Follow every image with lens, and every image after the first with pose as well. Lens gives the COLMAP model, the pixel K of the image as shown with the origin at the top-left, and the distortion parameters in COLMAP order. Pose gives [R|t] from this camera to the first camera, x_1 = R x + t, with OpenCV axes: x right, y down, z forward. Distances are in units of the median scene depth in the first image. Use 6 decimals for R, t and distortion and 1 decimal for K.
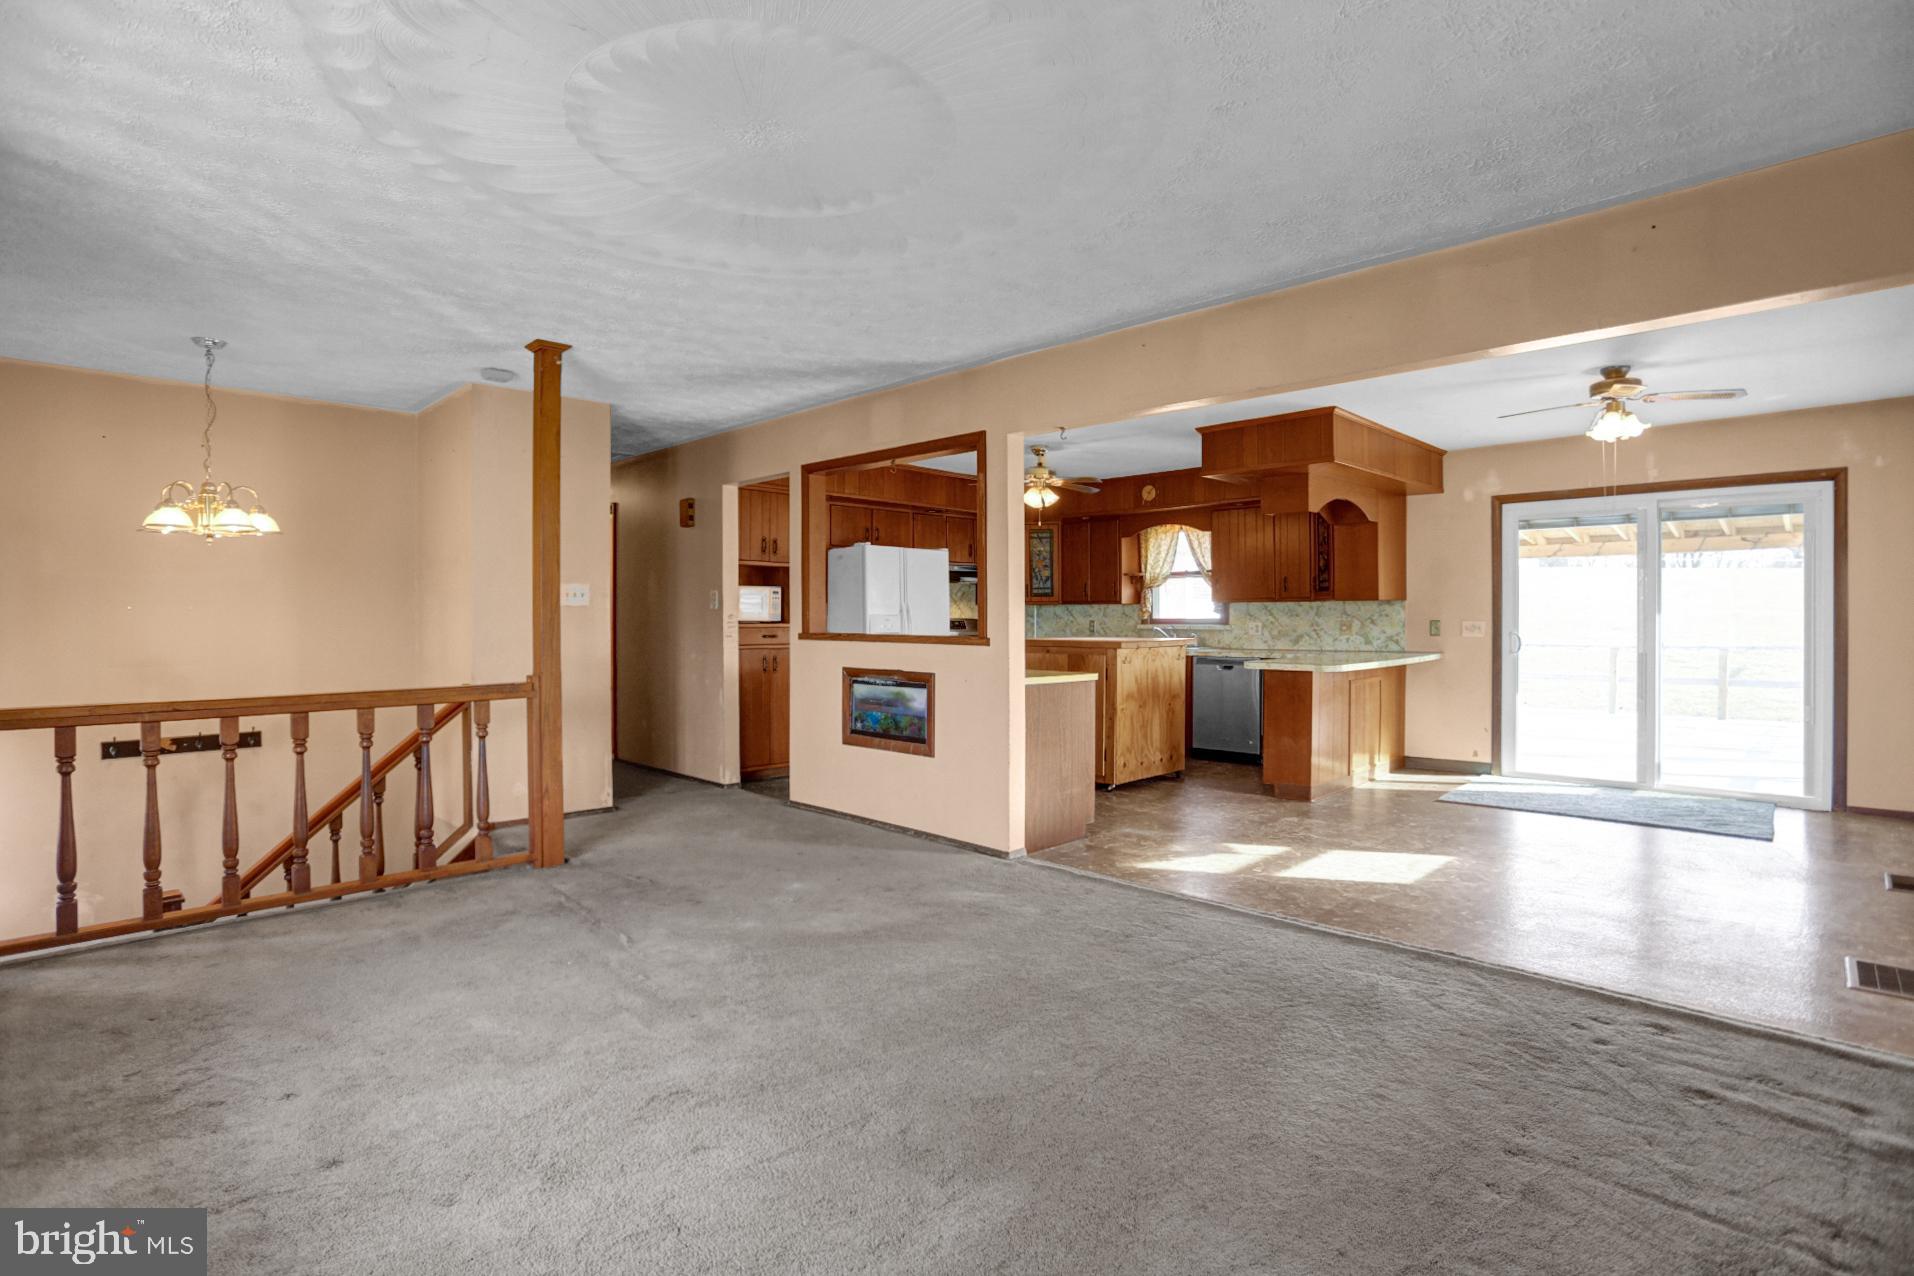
lens RADIAL K [[943.3, 0, 950.7], [0, 943.3, 625.1], [0, 0, 1]] dist [-0.055450, 0.023887]
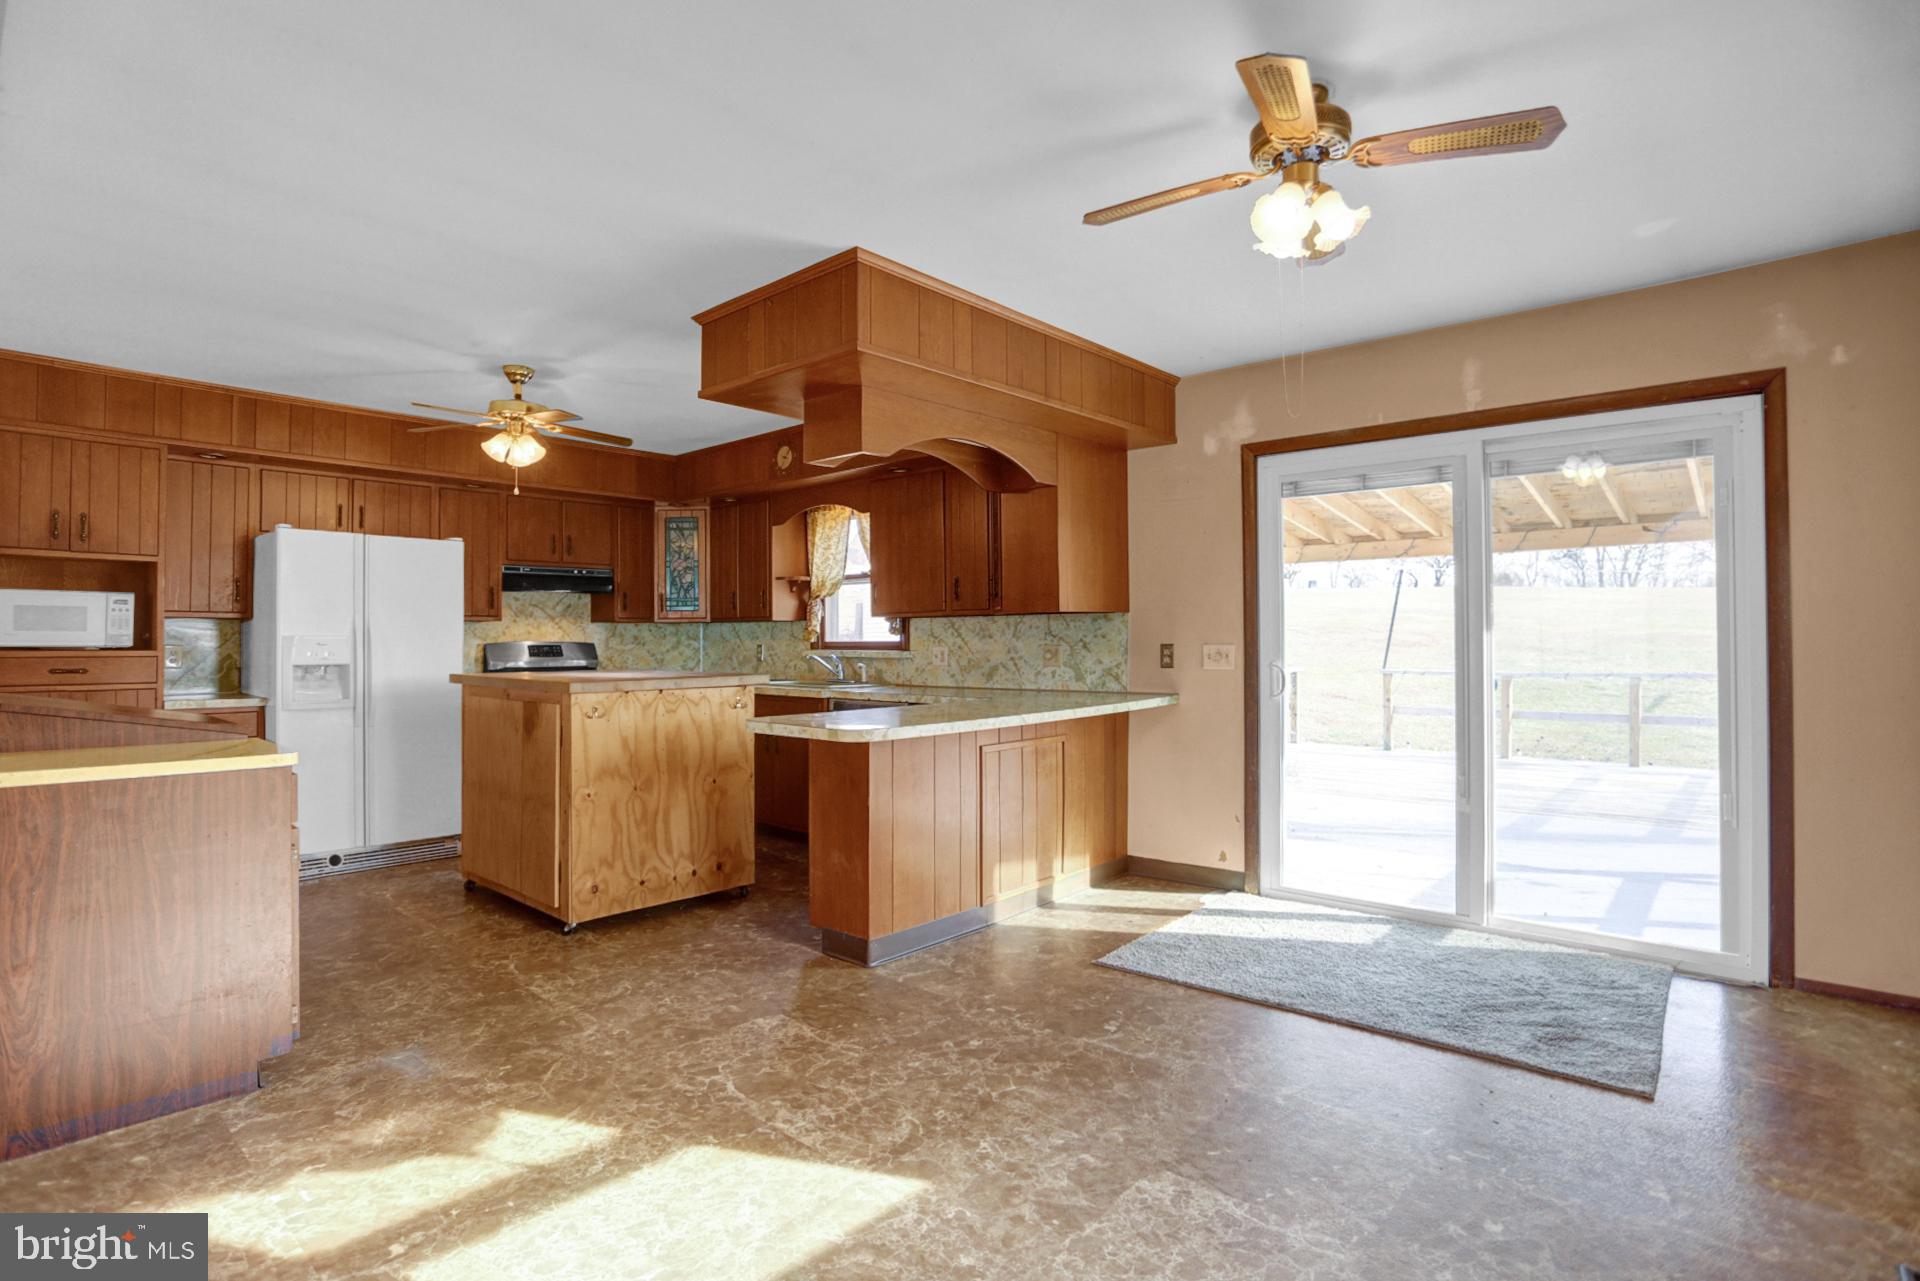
lens RADIAL K [[966.2, 0, 914.4], [0, 966.2, 633.3], [0, 0, 1]] dist [-0.051405, 0.001771]
pose [[0.999601, -0.001634, 0.028189, 0.319874], [0.002057, 0.999885, -0.014995, -0.002791], [-0.028161, 0.015047, 0.999490, 0.336089]]
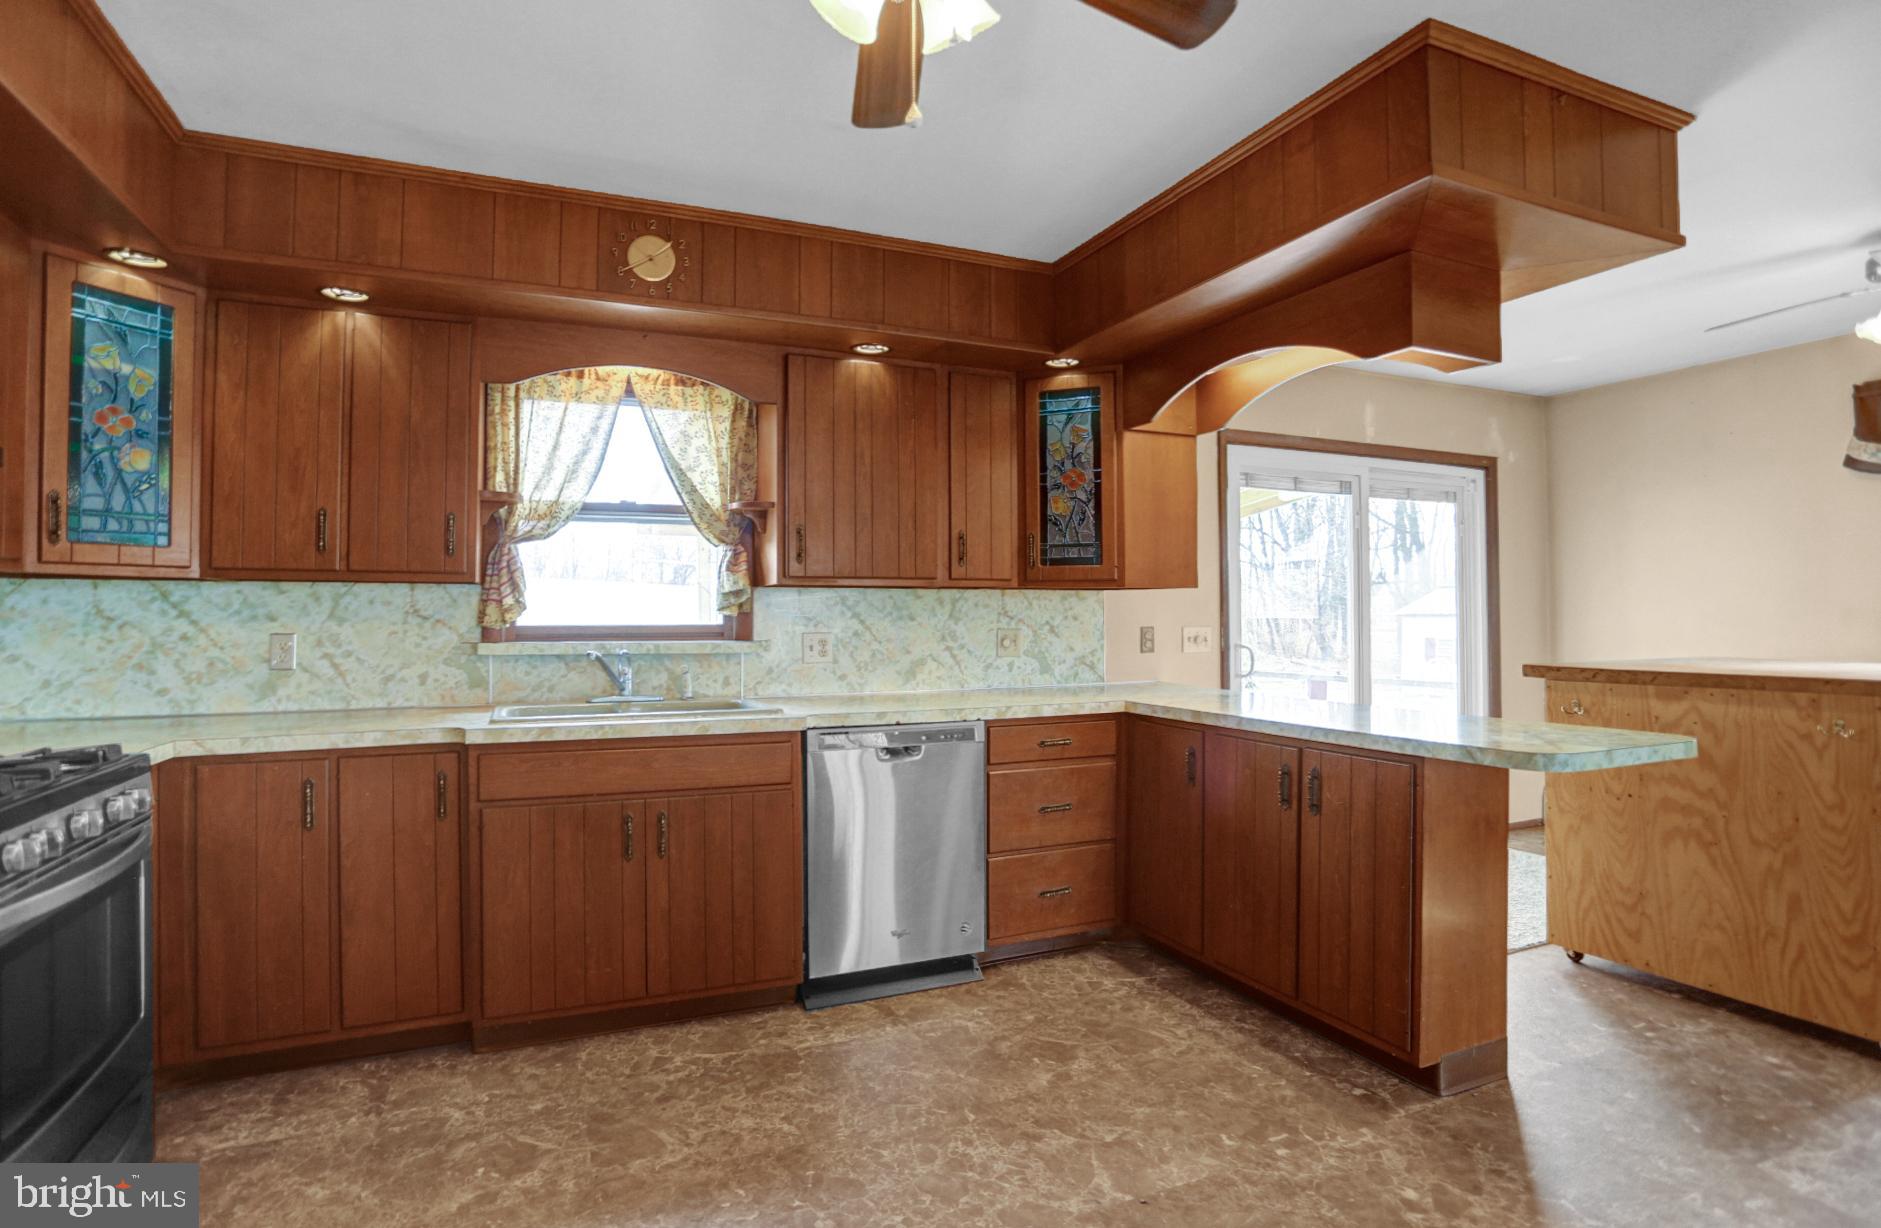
lens RADIAL K [[931.0, 0, 941.0], [0, 931.0, 601.3], [0, 0, 1]] dist [-0.081112, 0.038618]
pose [[0.376314, 0.018740, 0.926303, -0.060881], [0.009646, 0.999662, -0.024143, -0.007917], [-0.926442, 0.018020, 0.376006, 0.877187]]
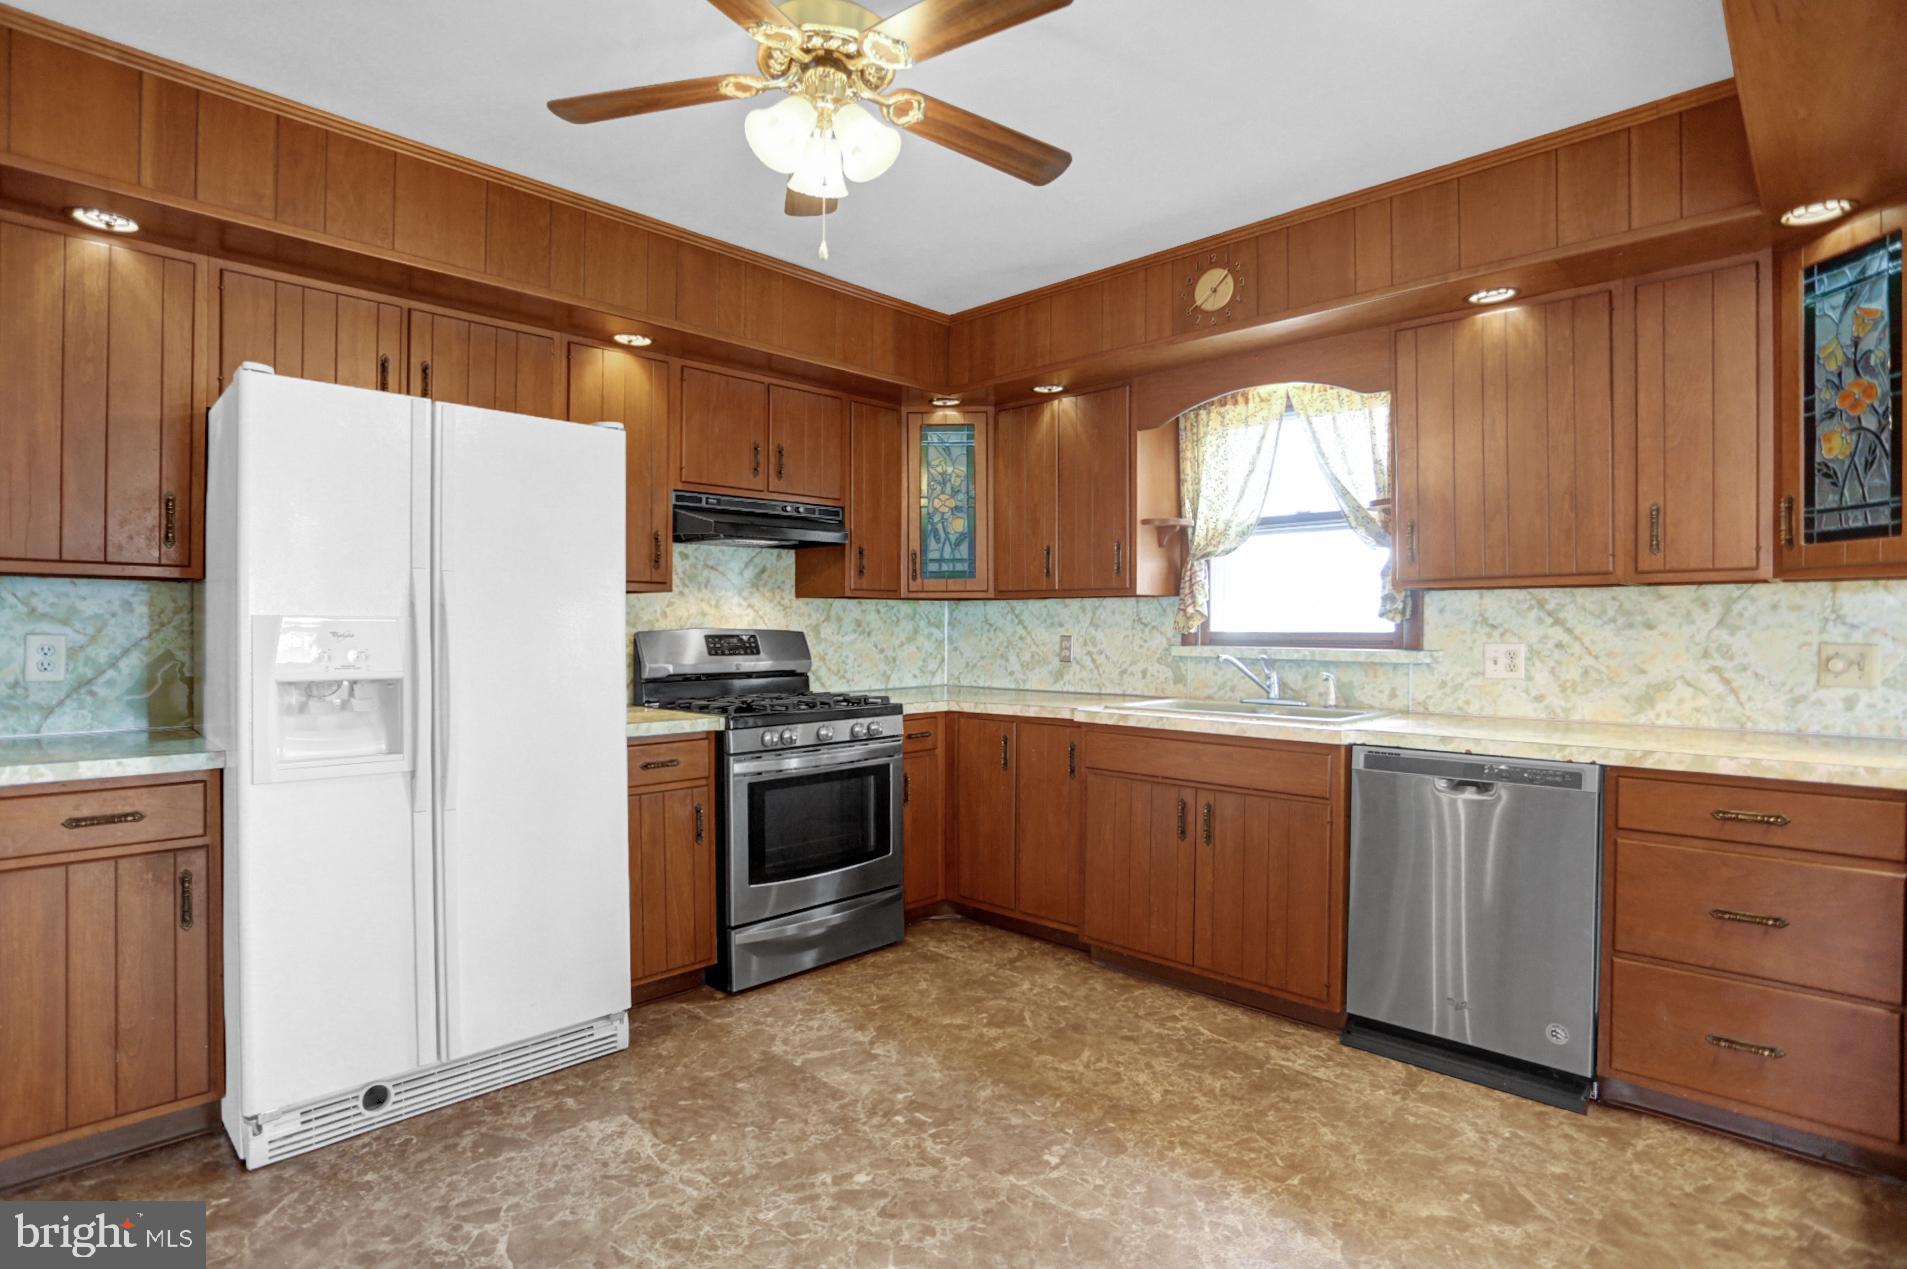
lens RADIAL K [[973.0, 0, 931.9], [0, 973.0, 631.4], [0, 0, 1]] dist [-0.064987, 0.030797]
pose [[0.999980, 0.004211, -0.004656, 0.115553], [-0.004226, 0.999986, -0.003209, -0.006538], [0.004643, 0.003229, 0.999984, 0.702510]]
